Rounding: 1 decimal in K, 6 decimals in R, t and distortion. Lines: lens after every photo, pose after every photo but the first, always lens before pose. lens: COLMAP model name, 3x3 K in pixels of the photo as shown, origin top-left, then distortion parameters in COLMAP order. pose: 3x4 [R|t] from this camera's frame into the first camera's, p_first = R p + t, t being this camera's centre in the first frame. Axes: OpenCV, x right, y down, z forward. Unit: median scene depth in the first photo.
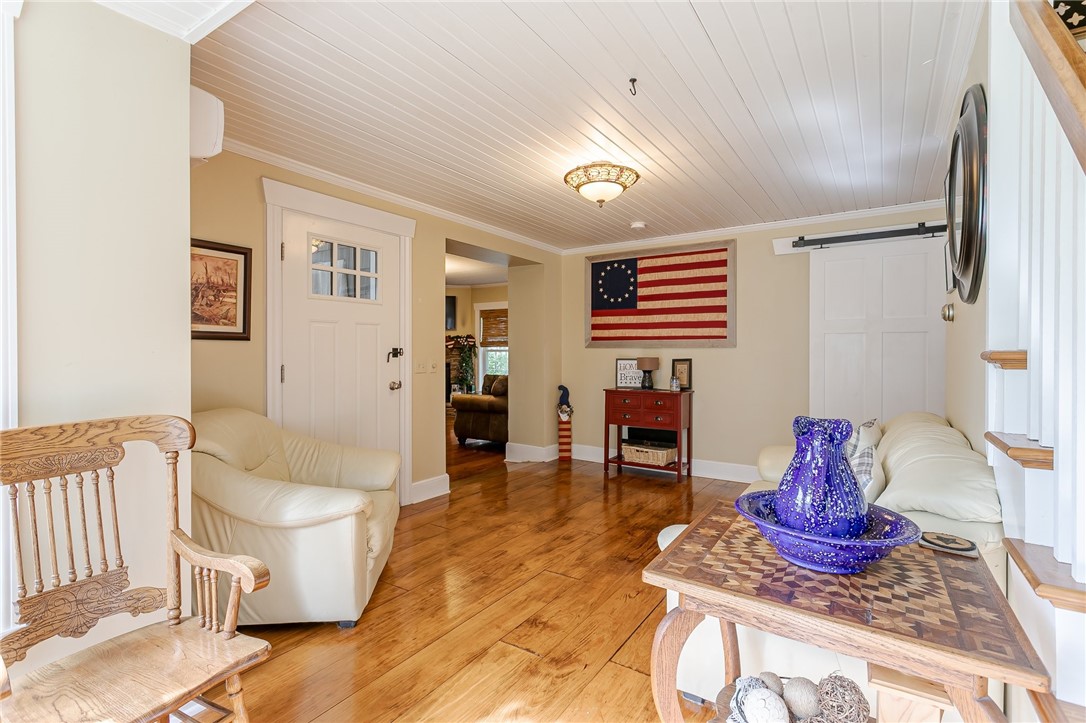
lens RADIAL K [[508.2, 0, 545.3], [0, 508.2, 363.1], [0, 0, 1]] dist [0.001239, 0.000411]
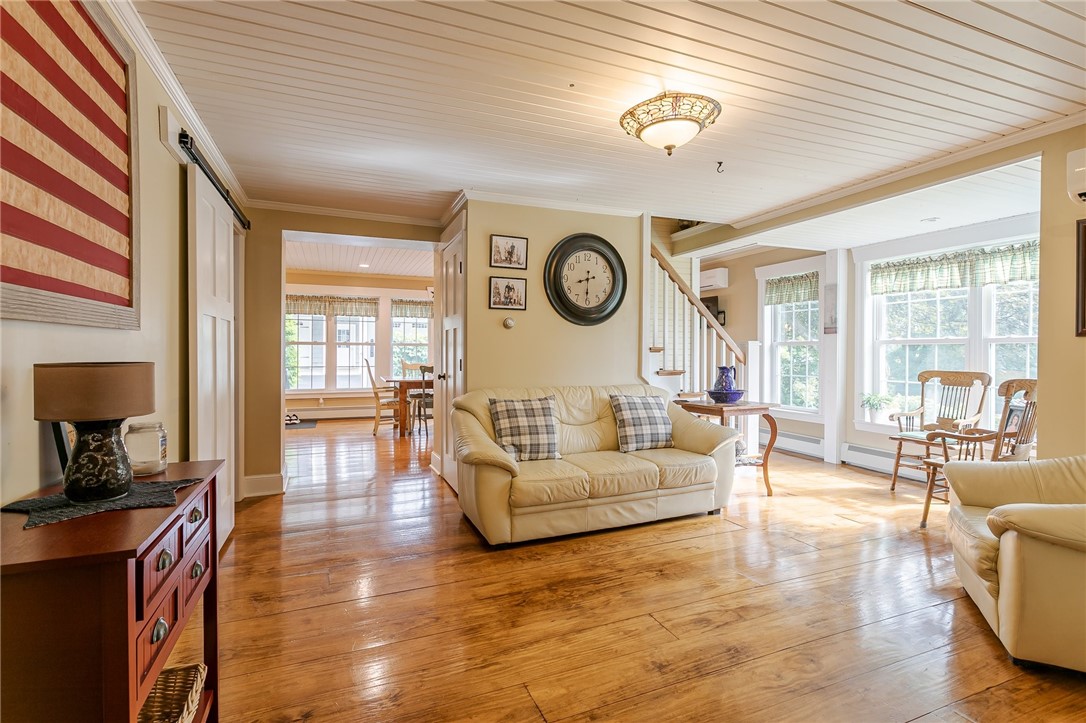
lens RADIAL K [[508.2, 0, 540.0], [0, 508.2, 357.9], [0, 0, 1]] dist [0.001239, 0.000411]
pose [[-0.827830, -0.011084, 0.560869, -0.153479], [-0.000652, 0.999823, 0.018796, -0.011742], [-0.560978, 0.015194, -0.827691, 1.720911]]
